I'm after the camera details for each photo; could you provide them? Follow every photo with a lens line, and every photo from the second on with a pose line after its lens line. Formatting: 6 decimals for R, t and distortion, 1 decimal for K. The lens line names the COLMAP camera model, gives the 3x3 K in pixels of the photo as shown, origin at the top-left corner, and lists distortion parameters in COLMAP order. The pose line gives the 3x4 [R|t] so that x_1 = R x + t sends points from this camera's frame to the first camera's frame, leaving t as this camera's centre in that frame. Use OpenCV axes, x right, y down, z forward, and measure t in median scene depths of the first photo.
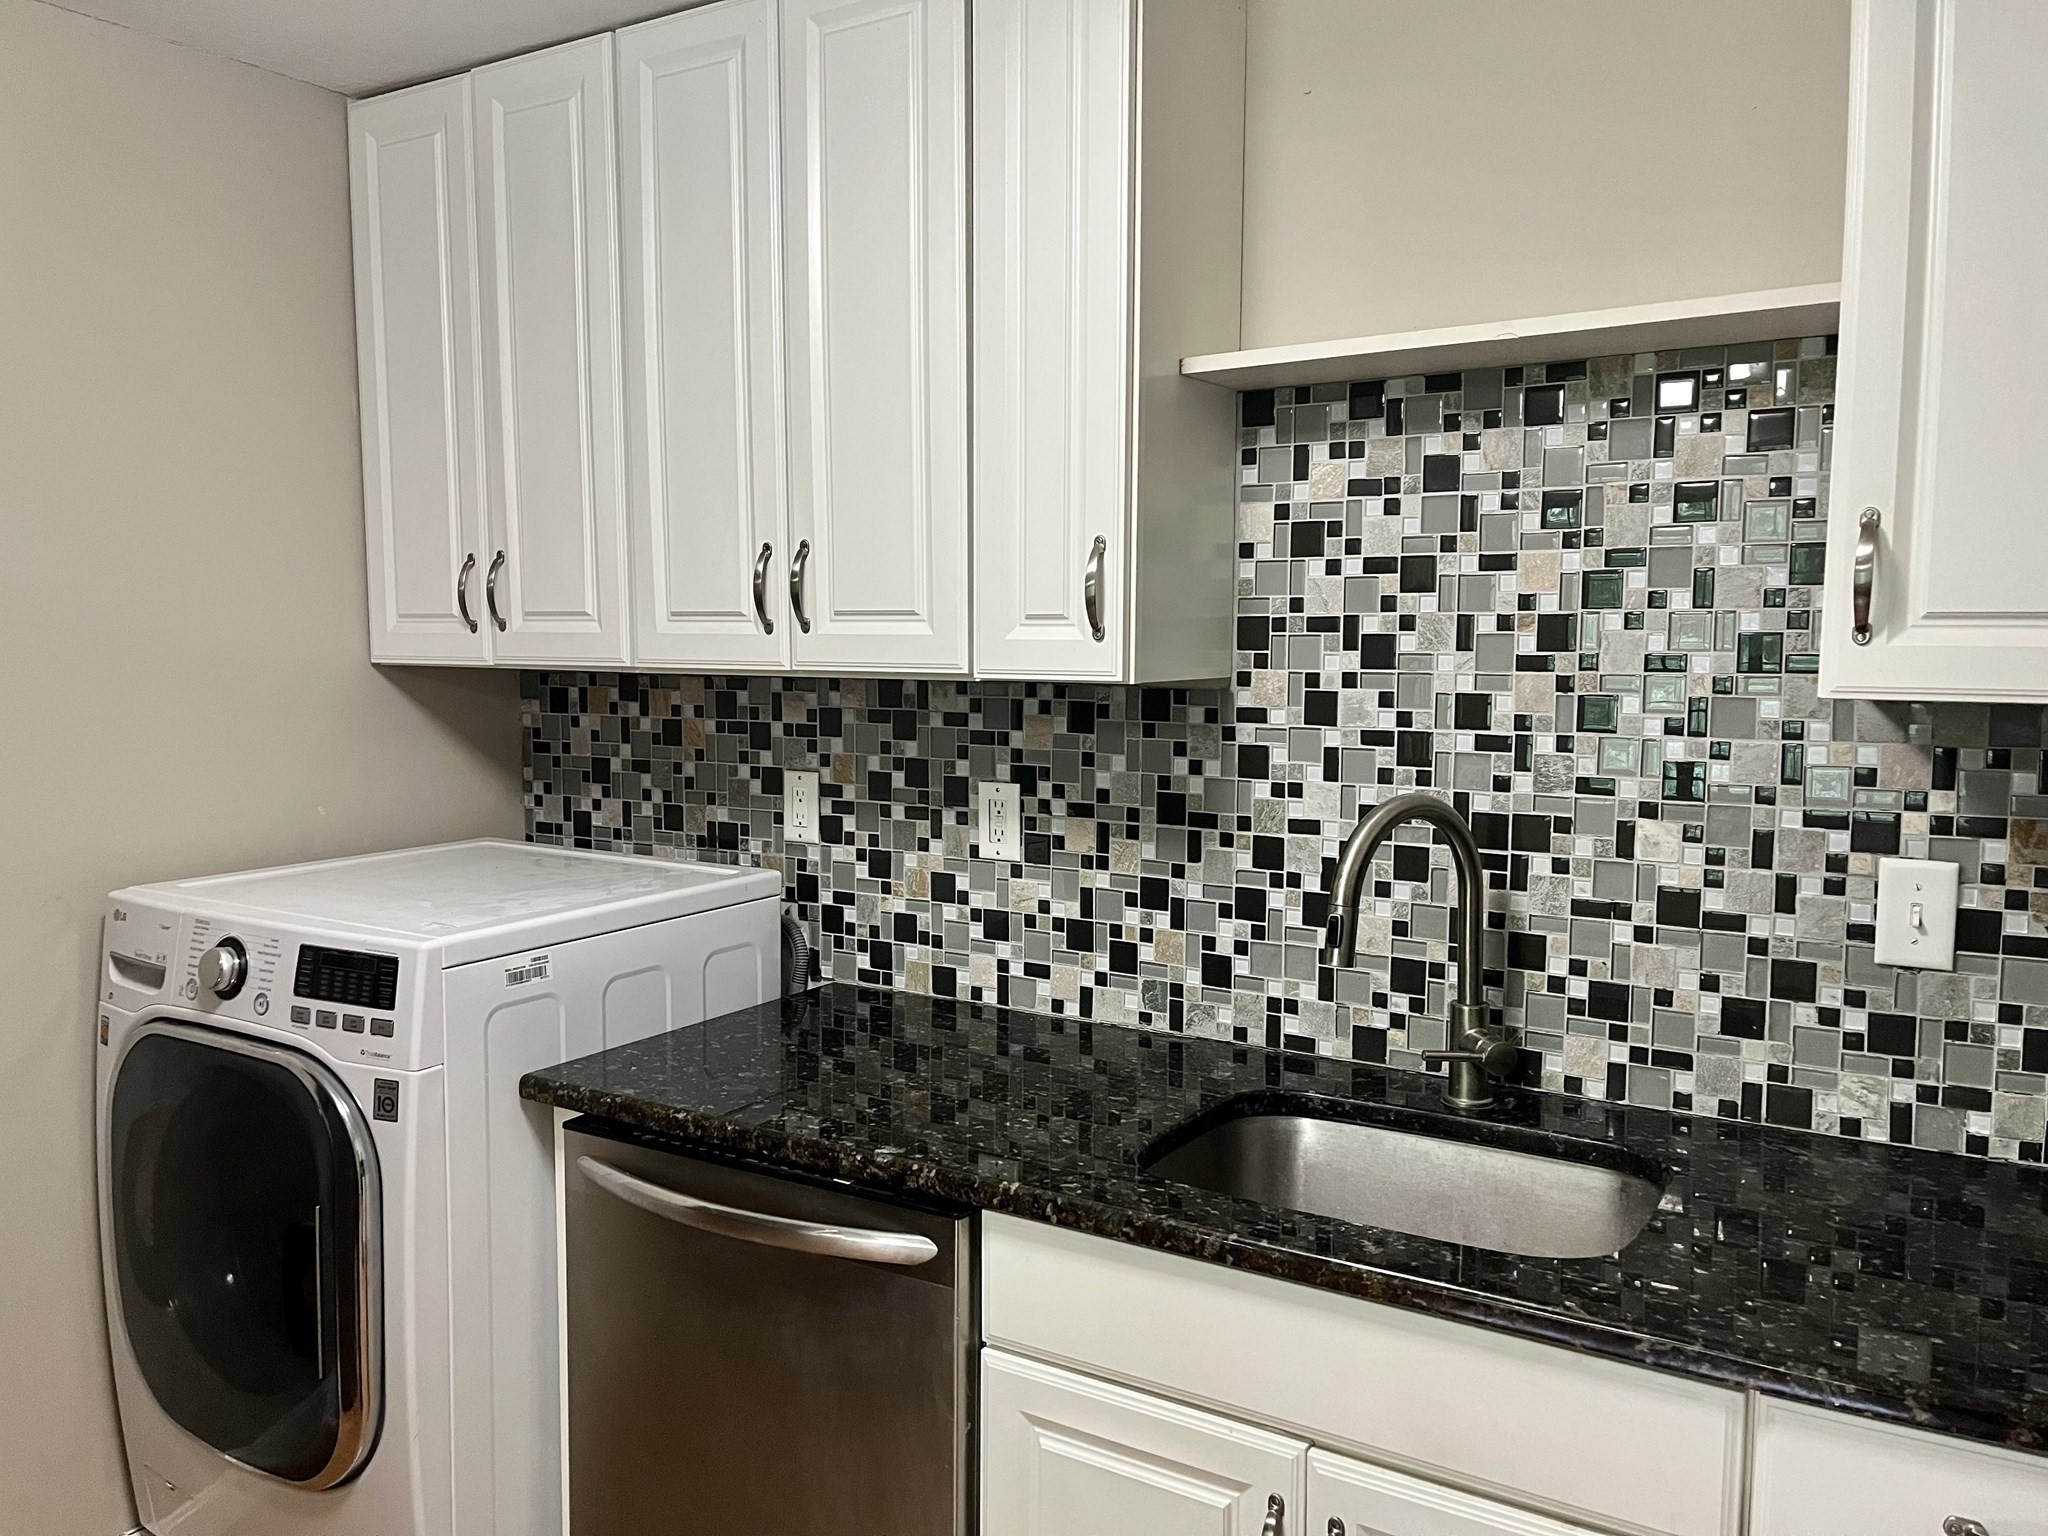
lens RADIAL K [[1554.4, 0, 1038.3], [0, 1554.4, 769.4], [0, 0, 1]] dist [0.044705, -0.041223]
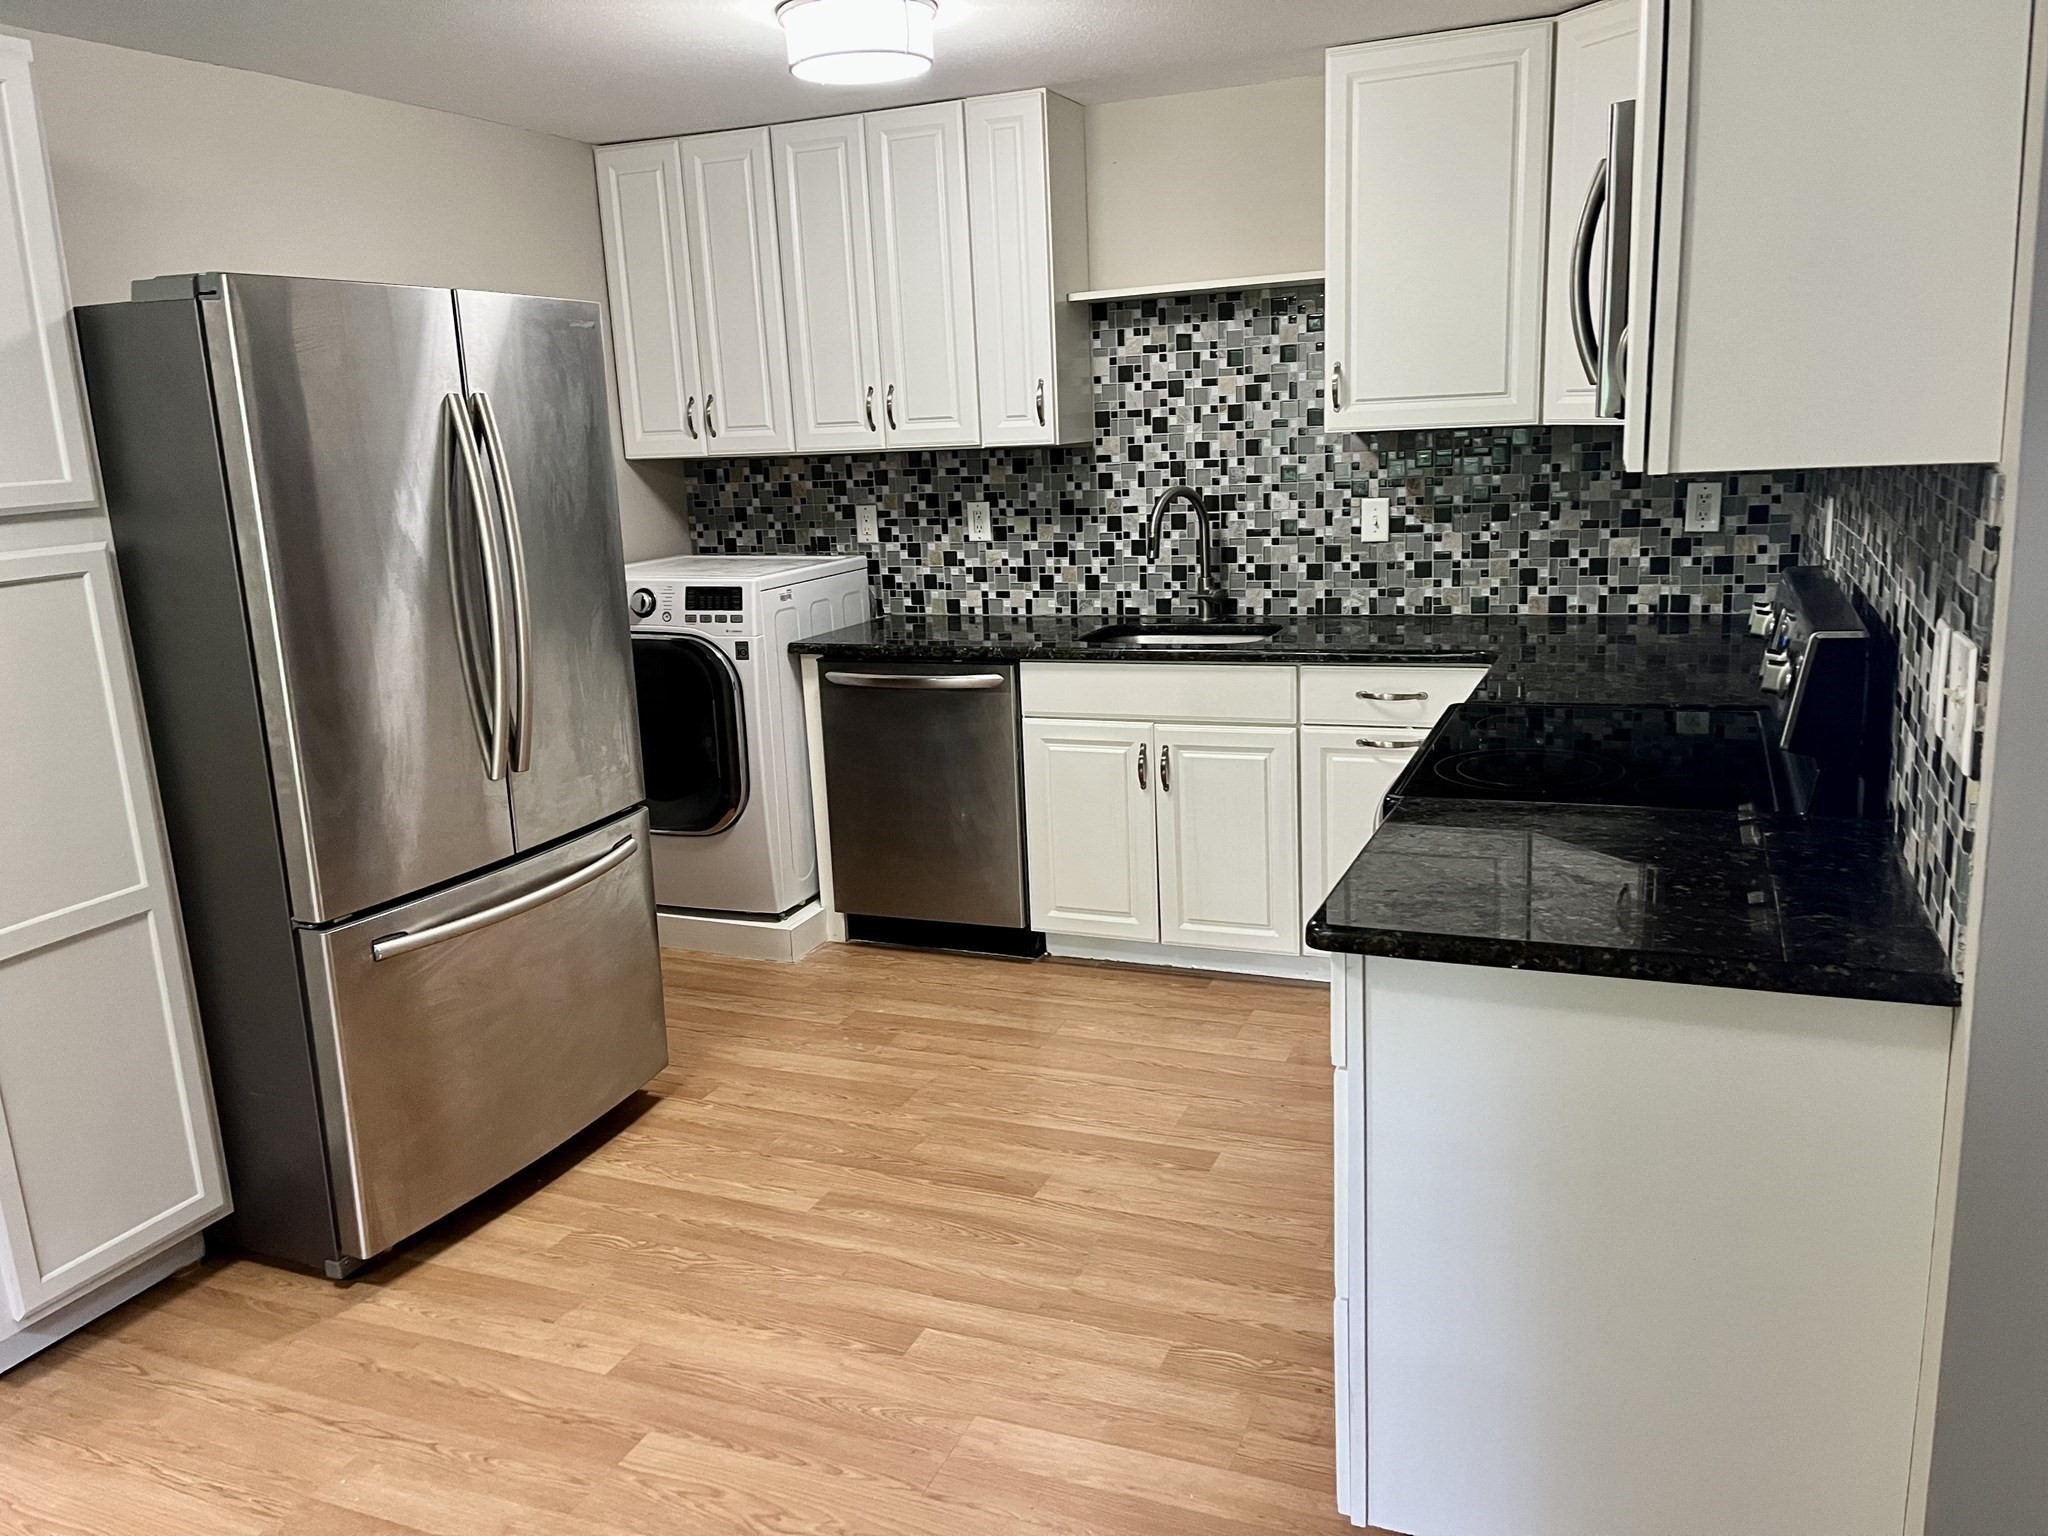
lens RADIAL K [[1567.7, 0, 1025.8], [0, 1567.7, 775.9], [0, 0, 1]] dist [0.121109, -0.157707]
pose [[0.987713, -0.081066, 0.133606, -0.292197], [0.062415, 0.988420, 0.138312, 0.089368], [-0.143271, -0.128273, 0.981336, -1.164779]]
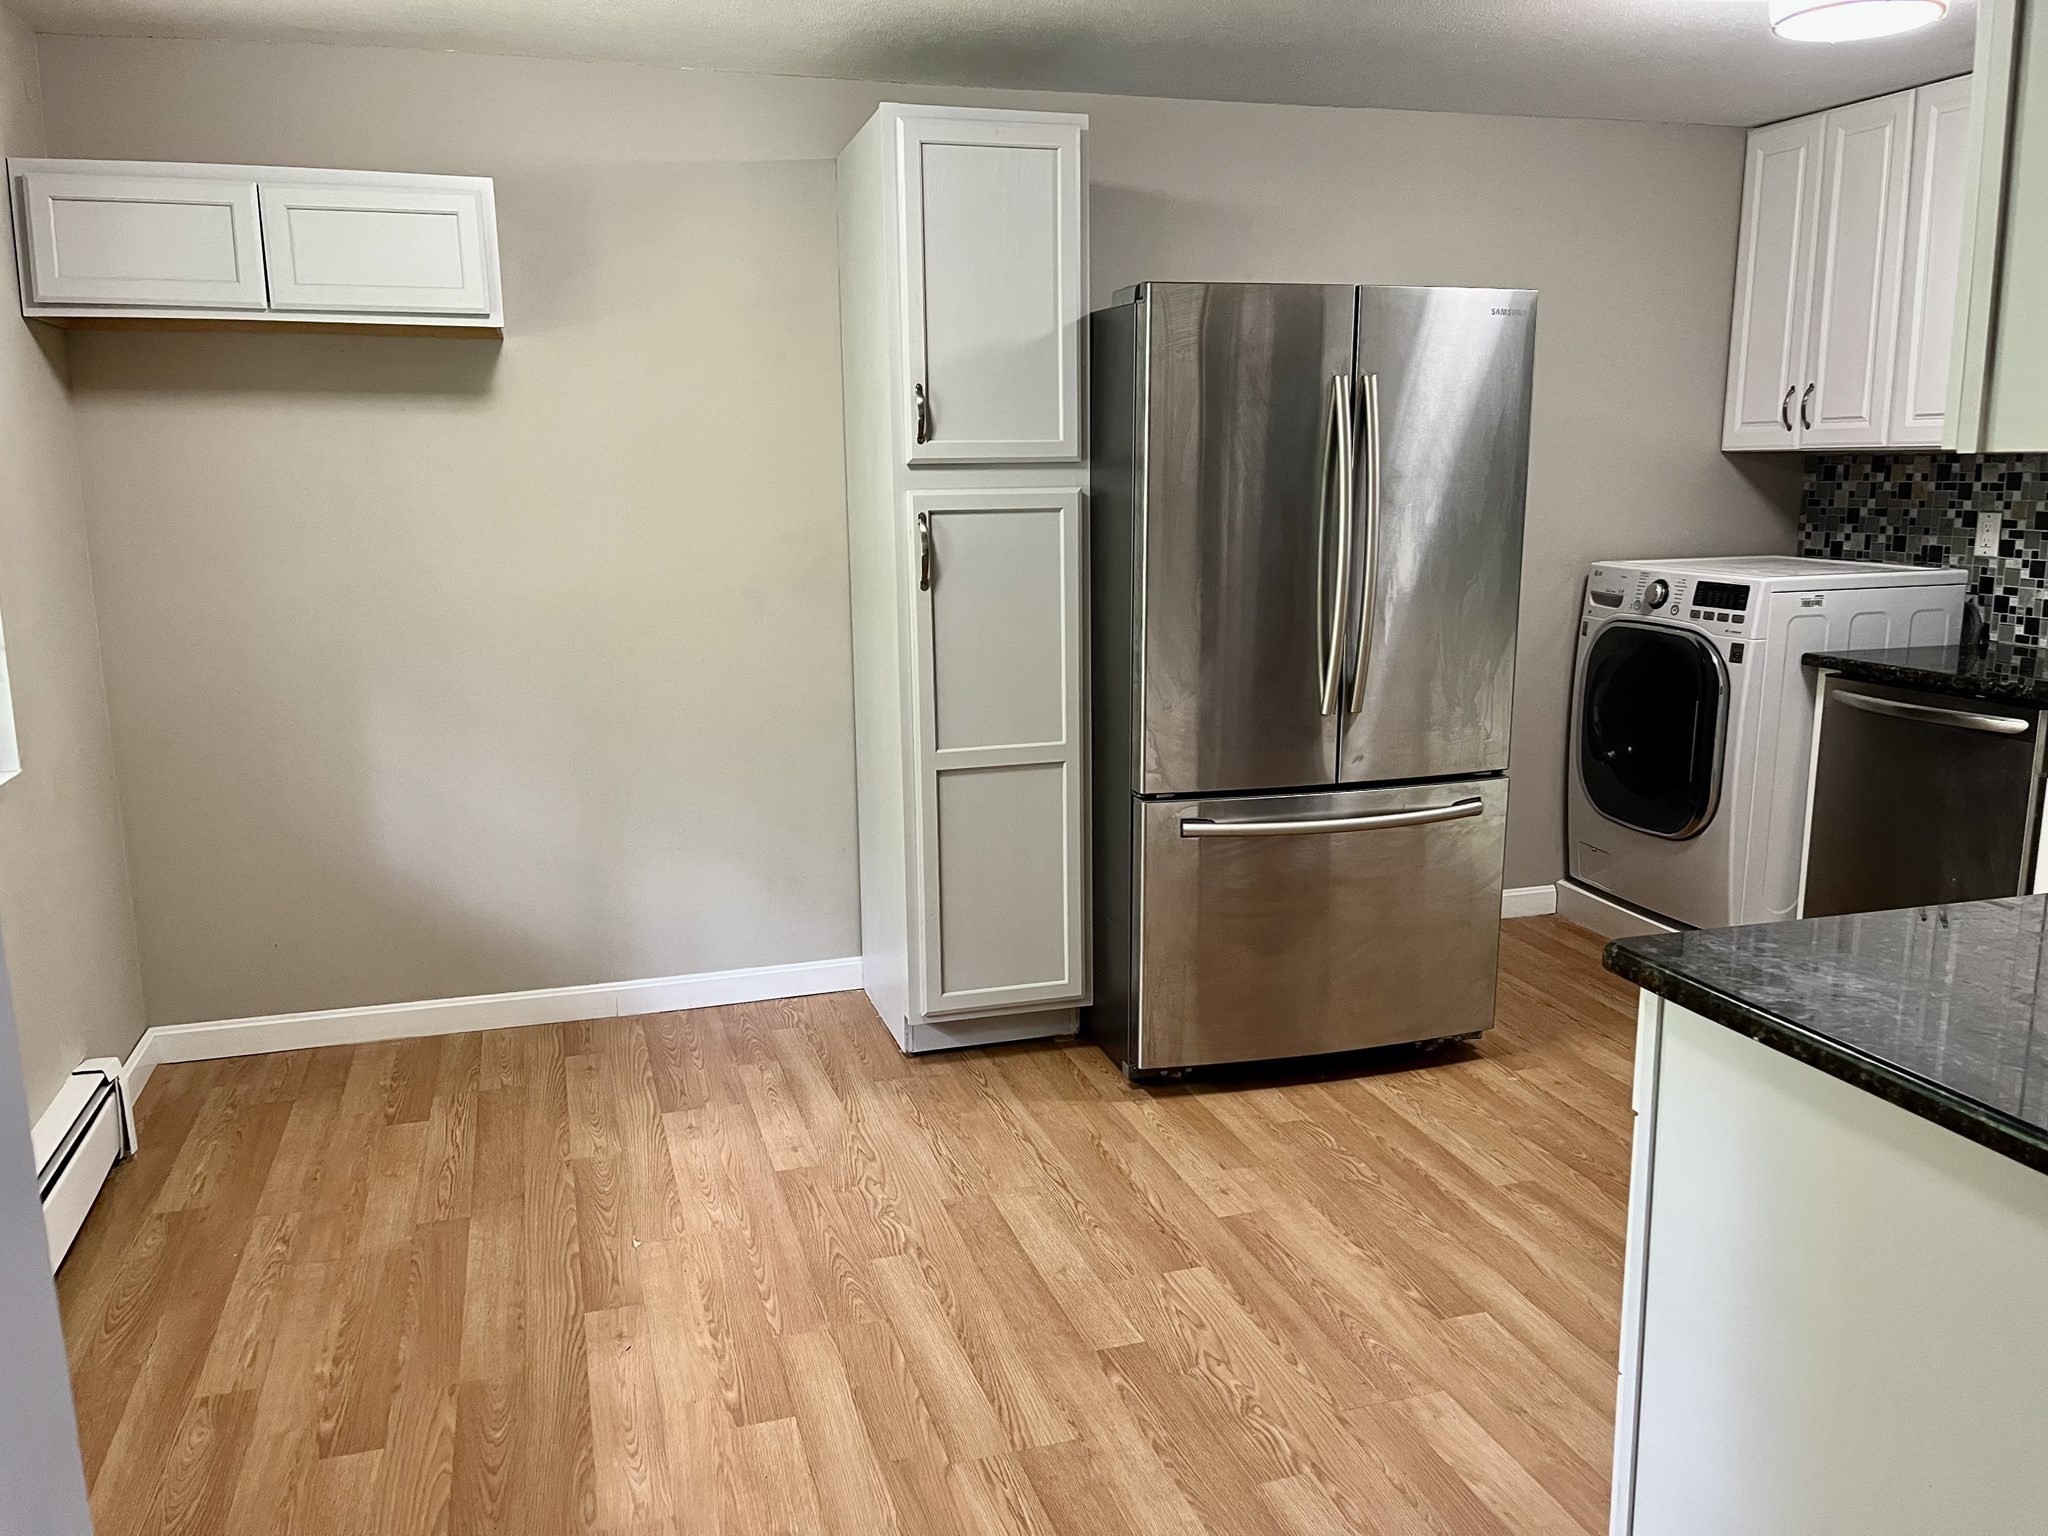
lens RADIAL K [[1567.7, 0, 1025.8], [0, 1567.7, 775.9], [0, 0, 1]] dist [0.121109, -0.157707]
pose [[0.752460, 0.117259, -0.648116, 0.249273], [-0.046217, 0.990999, 0.125638, 0.131820], [0.657015, -0.064583, 0.751106, -1.127104]]
